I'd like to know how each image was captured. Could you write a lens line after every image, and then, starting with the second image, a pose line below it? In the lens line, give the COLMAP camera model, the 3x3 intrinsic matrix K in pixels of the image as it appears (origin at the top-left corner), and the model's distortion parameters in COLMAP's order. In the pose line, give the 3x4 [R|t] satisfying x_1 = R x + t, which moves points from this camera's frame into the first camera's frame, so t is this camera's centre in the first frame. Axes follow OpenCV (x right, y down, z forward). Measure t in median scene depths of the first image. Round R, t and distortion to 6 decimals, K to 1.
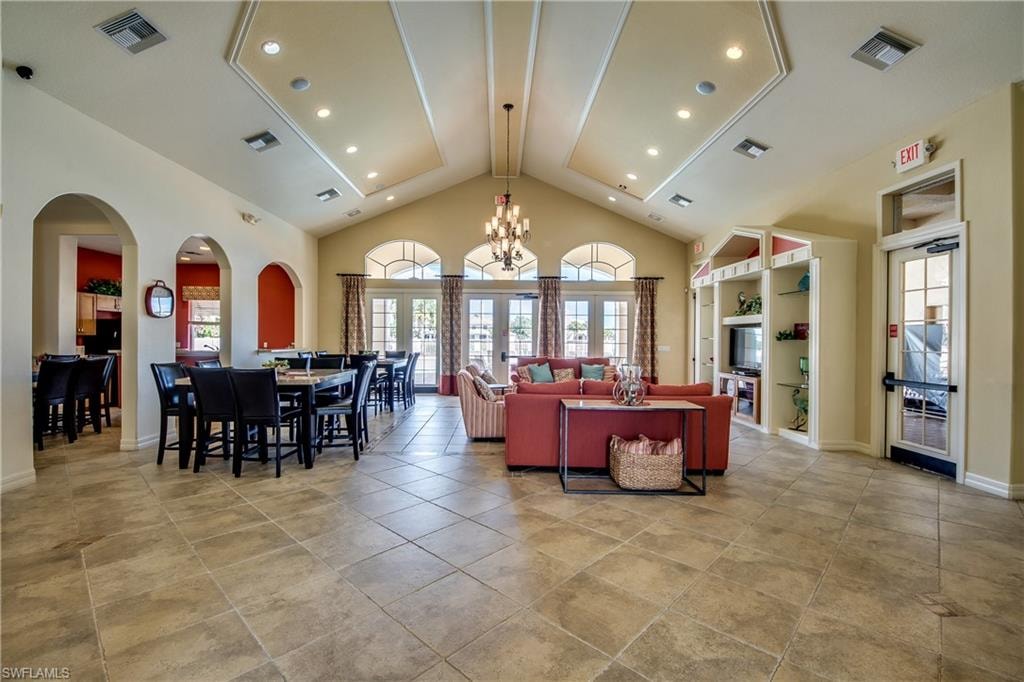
lens RADIAL K [[439.5, 0, 512.0], [0, 439.5, 341.0], [0, 0, 1]] dist [0.013033, -0.020272]
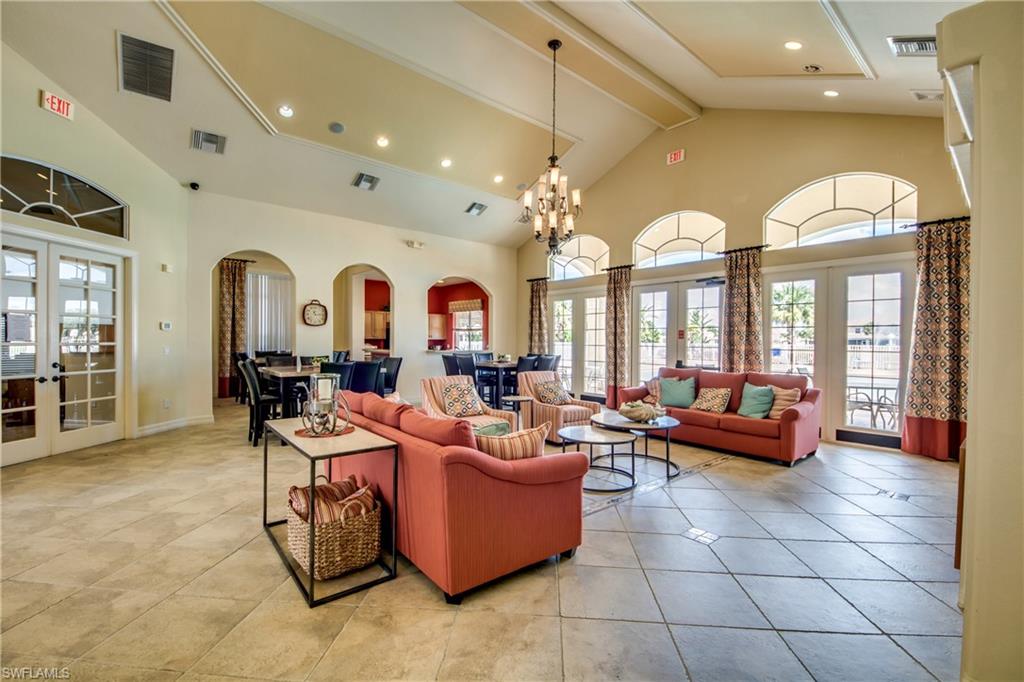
lens RADIAL K [[439.5, 0, 512.0], [0, 439.5, 341.0], [0, 0, 1]] dist [0.013033, -0.020272]
pose [[0.628978, -0.000431, -0.777423, 0.385457], [-0.008926, 0.999930, -0.007775, 0.000138], [0.777372, 0.011829, 0.628930, 0.320808]]
